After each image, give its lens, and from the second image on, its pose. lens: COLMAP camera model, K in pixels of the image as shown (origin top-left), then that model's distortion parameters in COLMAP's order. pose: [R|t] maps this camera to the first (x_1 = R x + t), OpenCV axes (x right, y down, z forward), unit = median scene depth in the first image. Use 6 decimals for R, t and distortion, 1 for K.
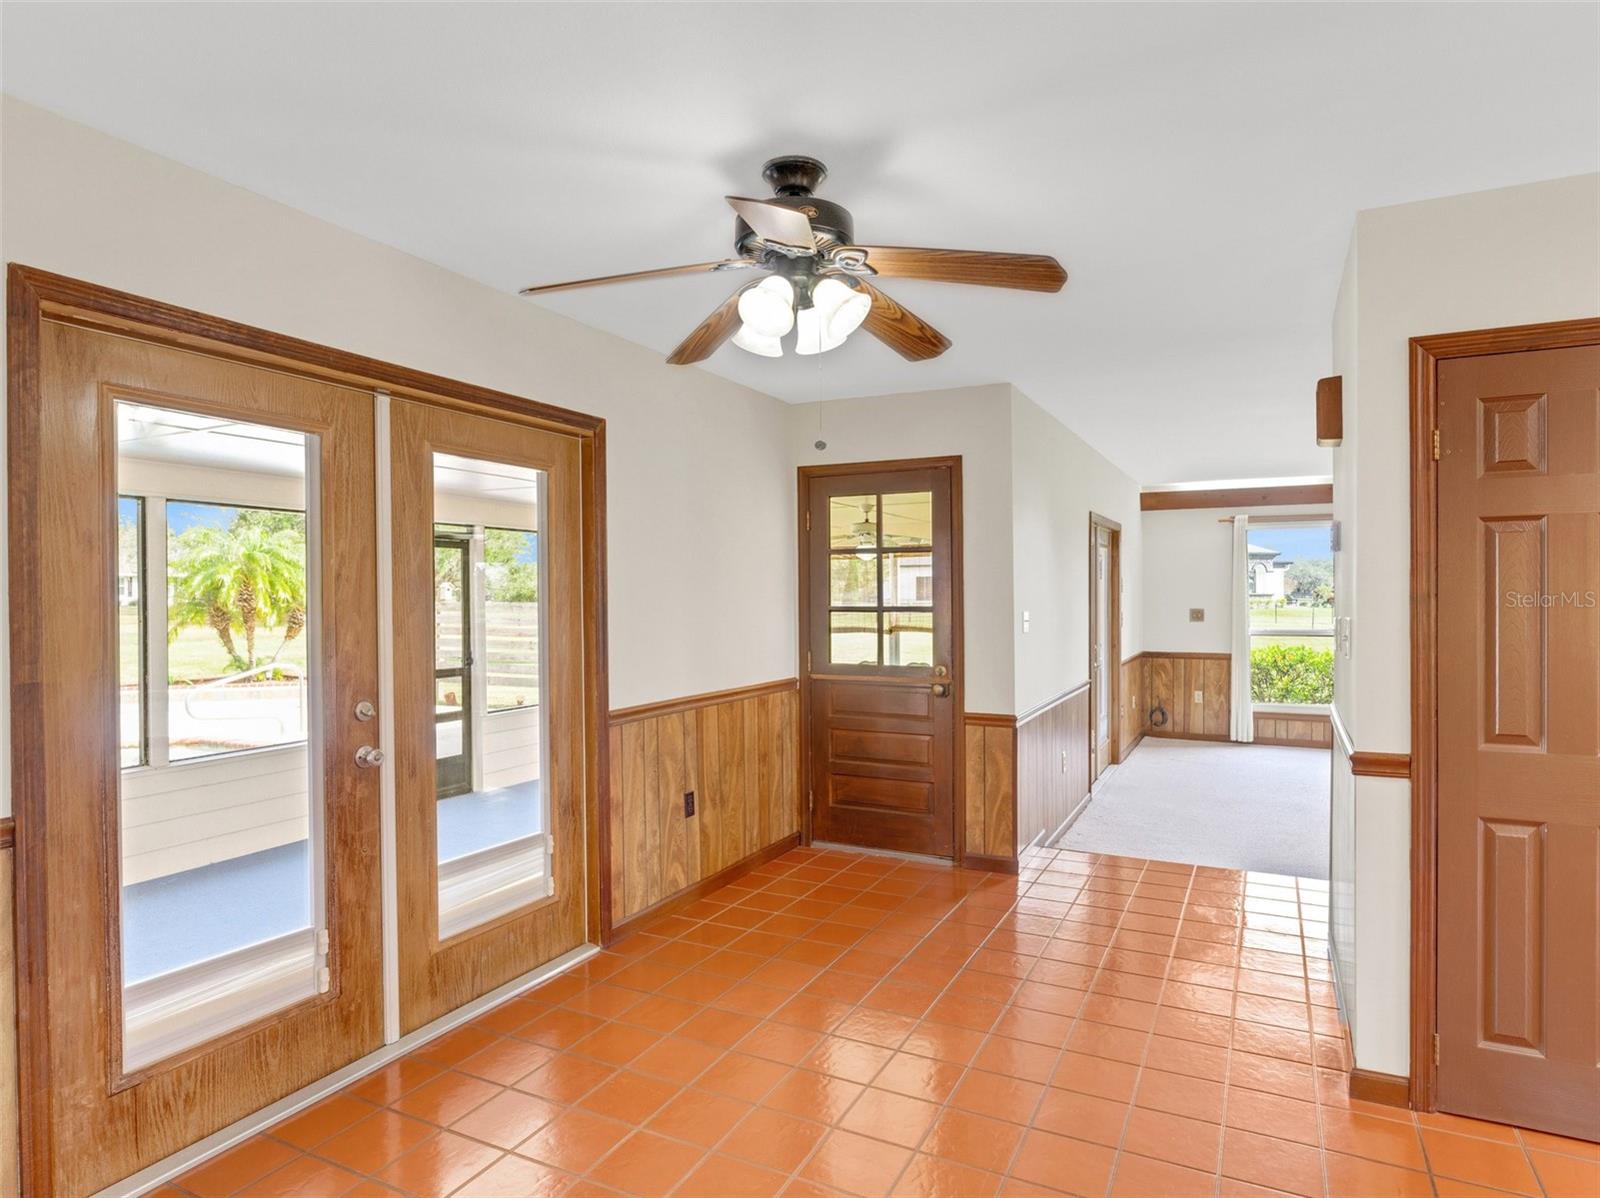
lens RADIAL K [[923.6, 0, 812.0], [0, 923.6, 603.7], [0, 0, 1]] dist [-0.007408, 0.000714]
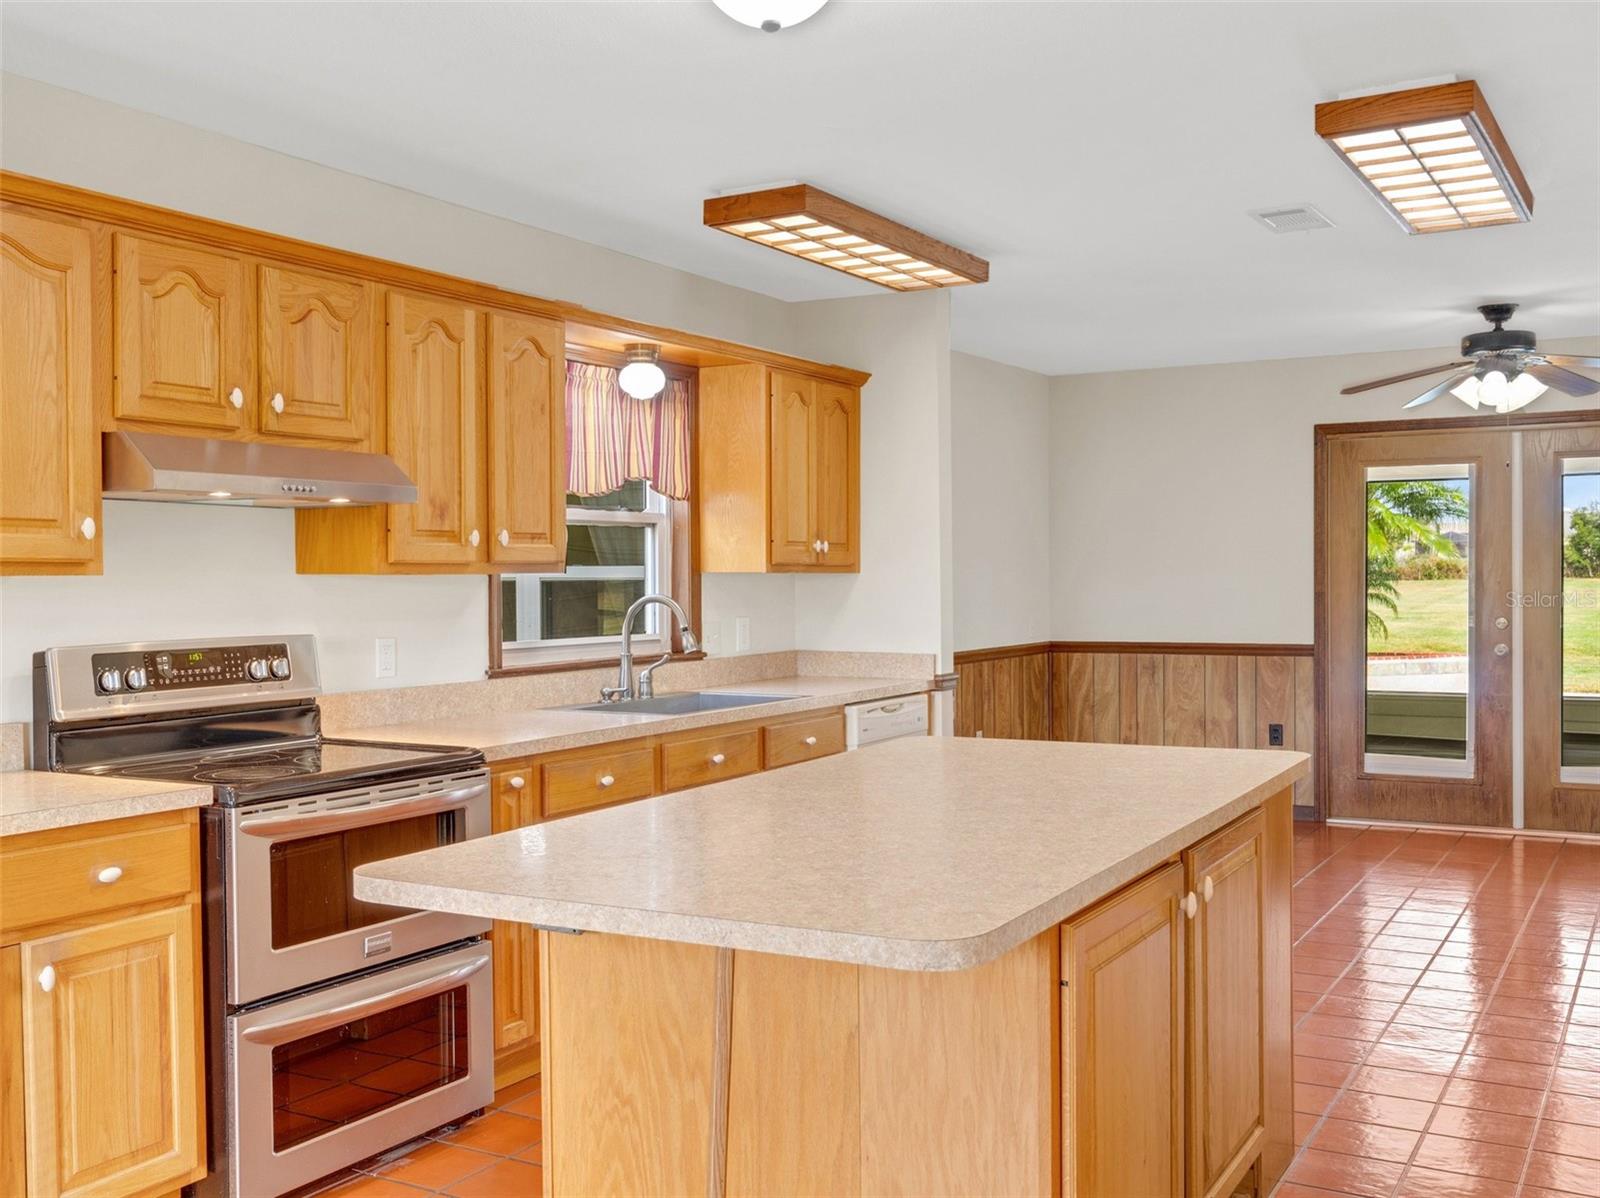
lens RADIAL K [[1539.6, 0, 800.0], [0, 1539.6, 599.0], [0, 0, 1]] dist [0.008085, 0.009660]
pose [[-0.063420, 0.020648, -0.997773, 1.806058], [-0.000558, 0.999785, 0.020725, 0.010296], [0.997987, 0.001871, -0.063395, -0.074319]]
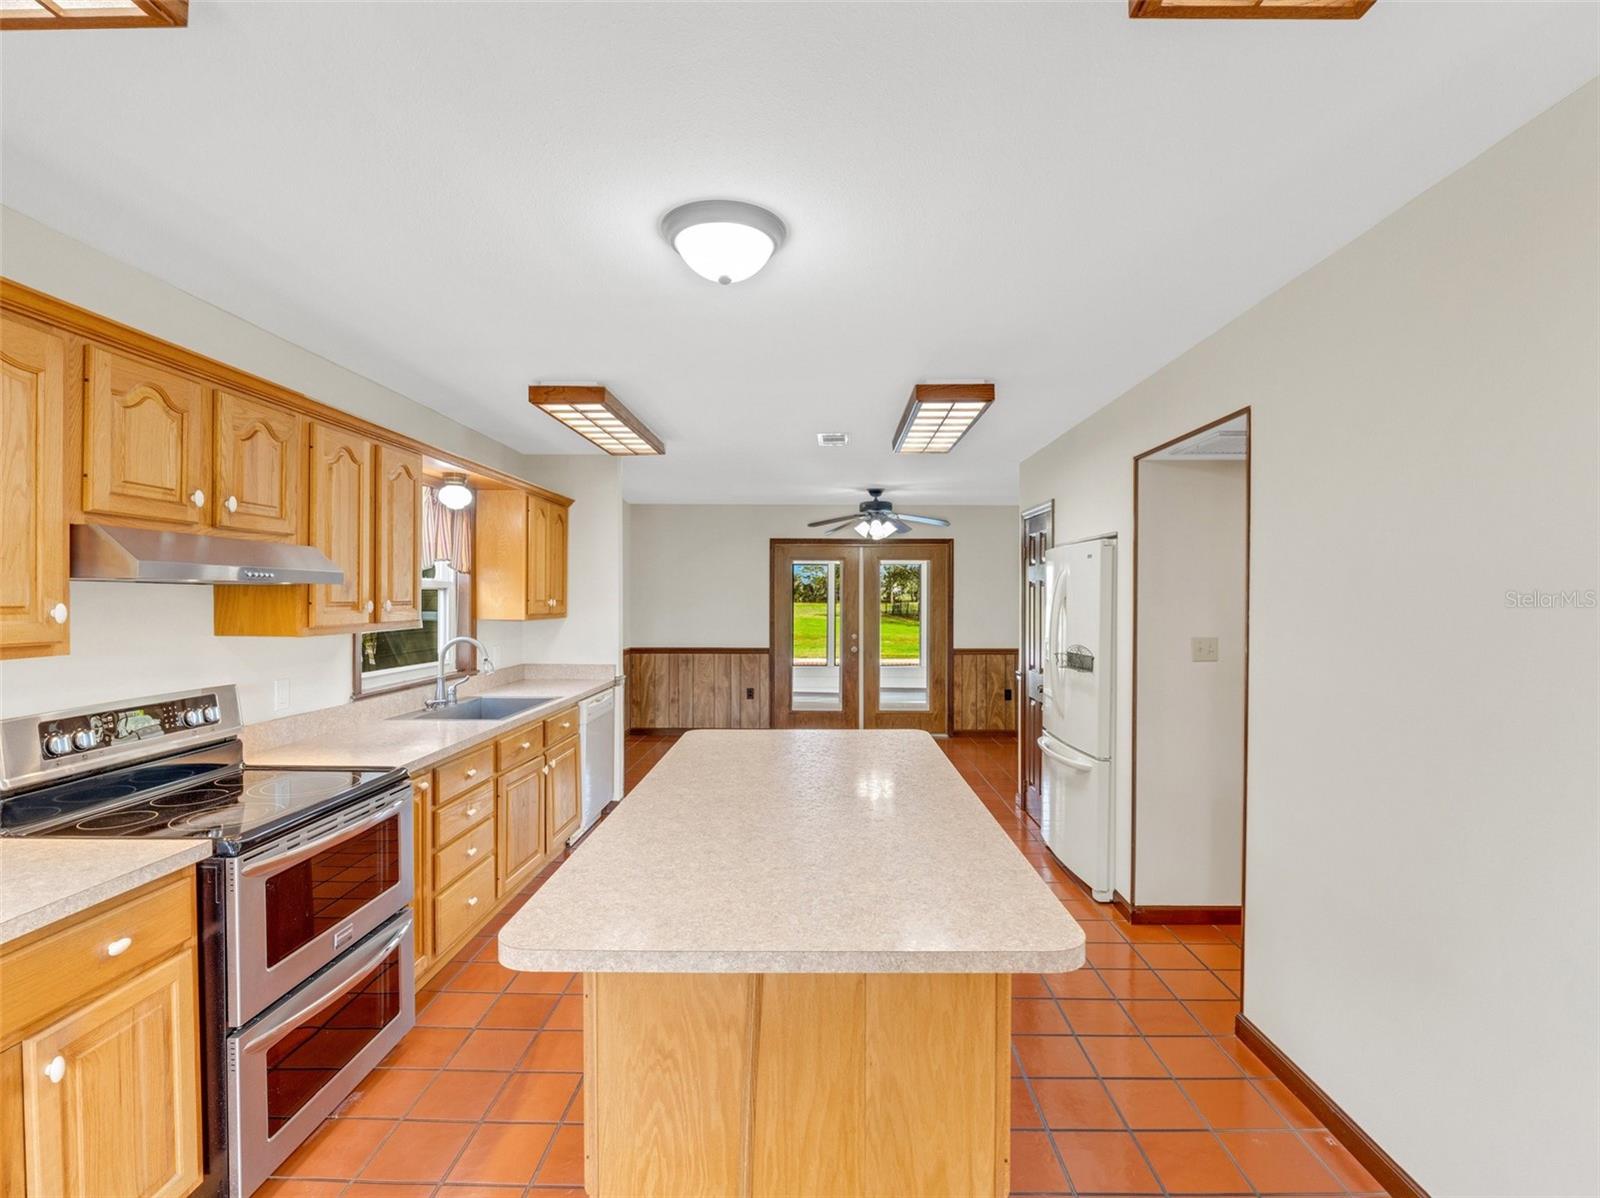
lens RADIAL K [[756.7, 0, 802.6], [0, 756.7, 603.1], [0, 0, 1]] dist [-0.004950, 0.000160]
pose [[0.424618, 0.012684, -0.905284, 1.566751], [-0.011835, 0.999894, 0.008459, -0.027243], [0.905295, 0.007122, 0.424723, -0.318346]]
